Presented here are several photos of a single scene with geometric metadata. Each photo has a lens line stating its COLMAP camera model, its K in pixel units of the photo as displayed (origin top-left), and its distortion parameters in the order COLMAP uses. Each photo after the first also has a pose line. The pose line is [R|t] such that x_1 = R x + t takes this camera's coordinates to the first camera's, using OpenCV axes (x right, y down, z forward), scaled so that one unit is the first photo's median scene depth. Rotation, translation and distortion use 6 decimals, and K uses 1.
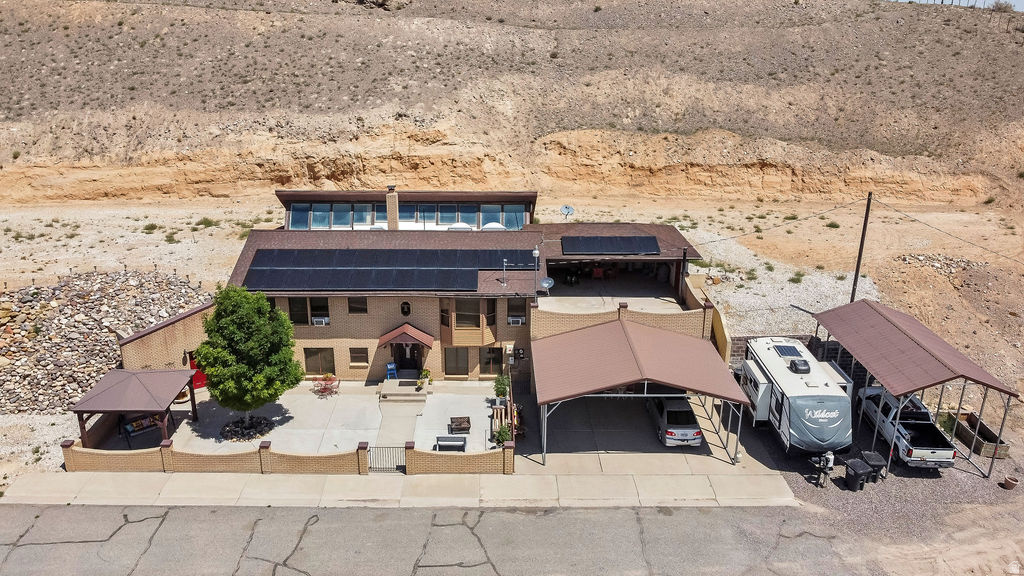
lens RADIAL K [[780.6, 0, 512.3], [0, 780.6, 286.1], [0, 0, 1]] dist [-0.000402, -0.001306]
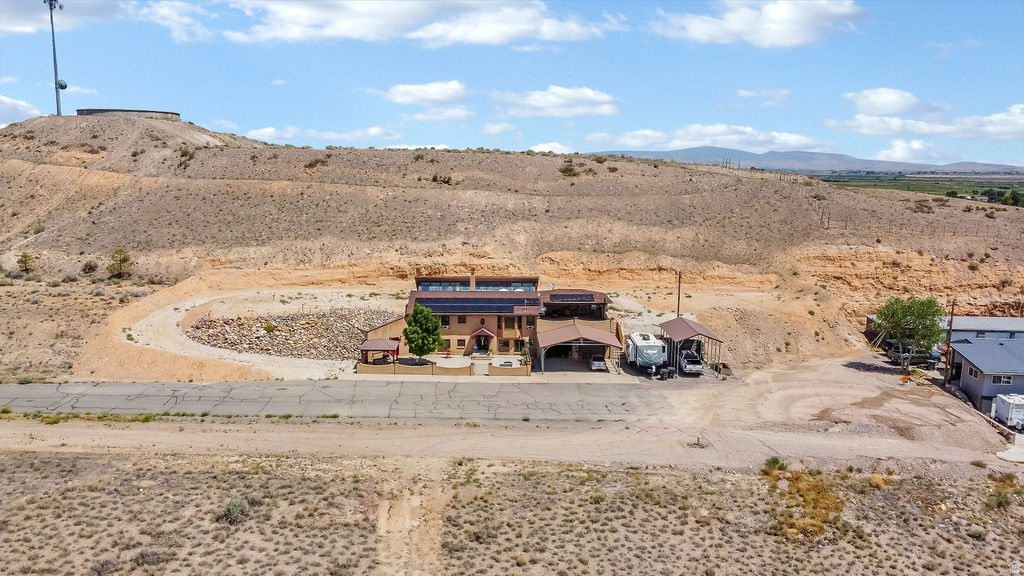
lens RADIAL K [[780.6, 0, 513.2], [0, 780.6, 289.8], [0, 0, 1]] dist [-0.000402, -0.001306]
pose [[0.999995, -0.000616, 0.003028, -0.036350], [0.001126, 0.985192, -0.171450, 0.229880], [-0.002878, 0.171453, 0.985188, -0.892407]]
